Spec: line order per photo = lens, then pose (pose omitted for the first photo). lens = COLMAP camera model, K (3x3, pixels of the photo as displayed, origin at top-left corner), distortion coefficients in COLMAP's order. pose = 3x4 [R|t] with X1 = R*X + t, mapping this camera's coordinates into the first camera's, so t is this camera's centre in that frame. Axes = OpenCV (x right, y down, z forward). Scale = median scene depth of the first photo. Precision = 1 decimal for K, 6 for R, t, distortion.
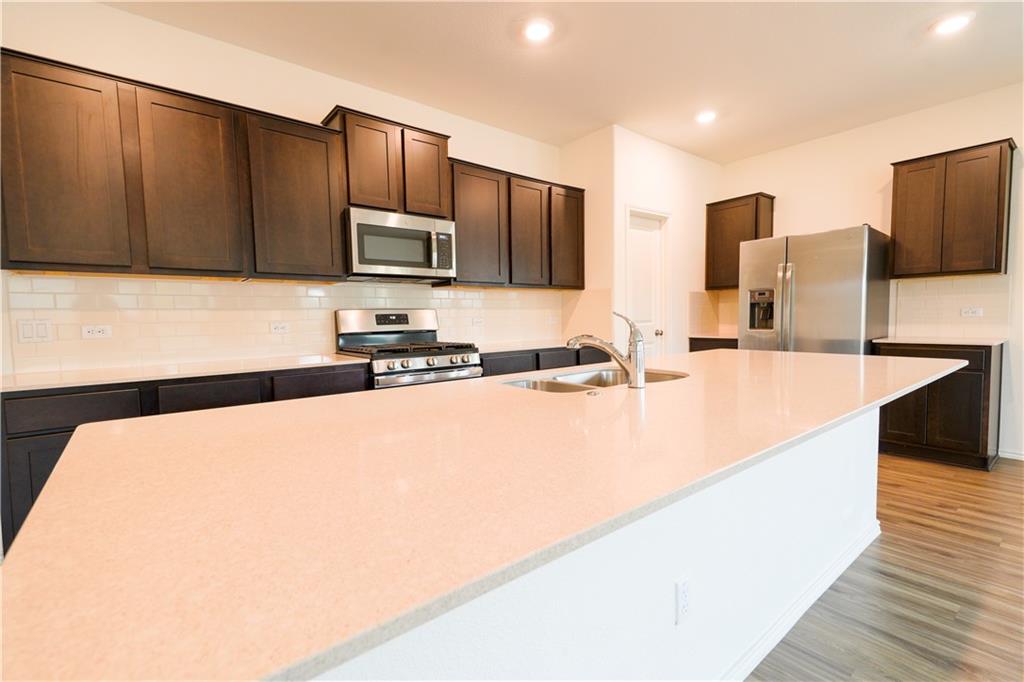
lens RADIAL K [[459.0, 0, 512.0], [0, 459.0, 341.0], [0, 0, 1]] dist [0.068830, -0.020299]
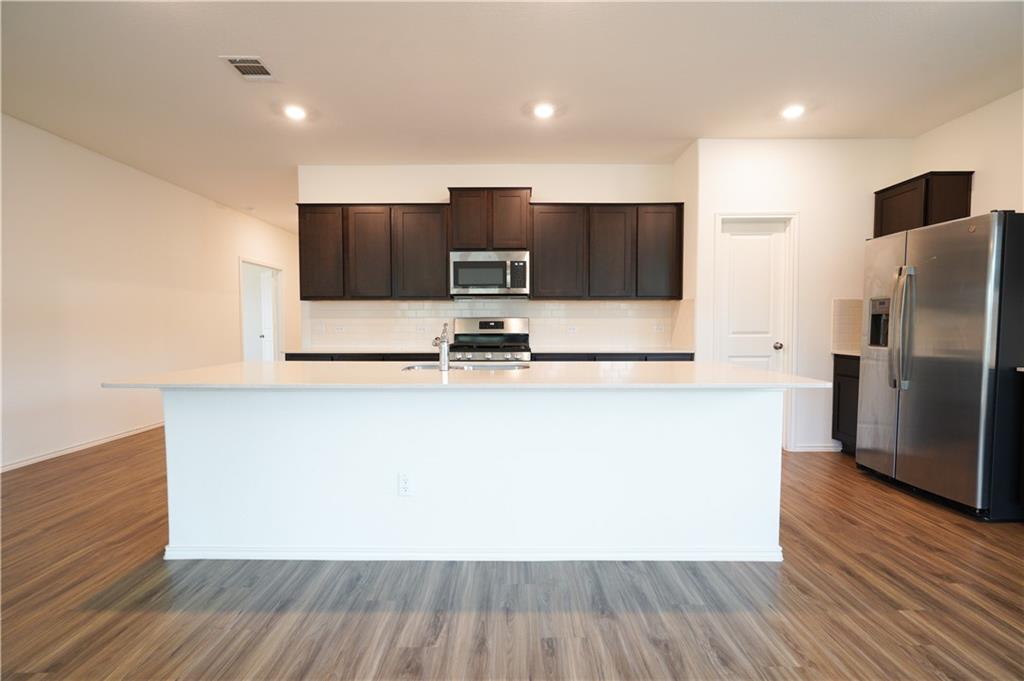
lens RADIAL K [[471.8, 0, 512.0], [0, 471.8, 340.5], [0, 0, 1]] dist [0.000781, 0.000286]
pose [[0.767538, 0.040300, -0.639735, 0.705508], [-0.048868, 0.998796, 0.004289, -0.010204], [0.639137, 0.027970, 0.768584, -0.051014]]
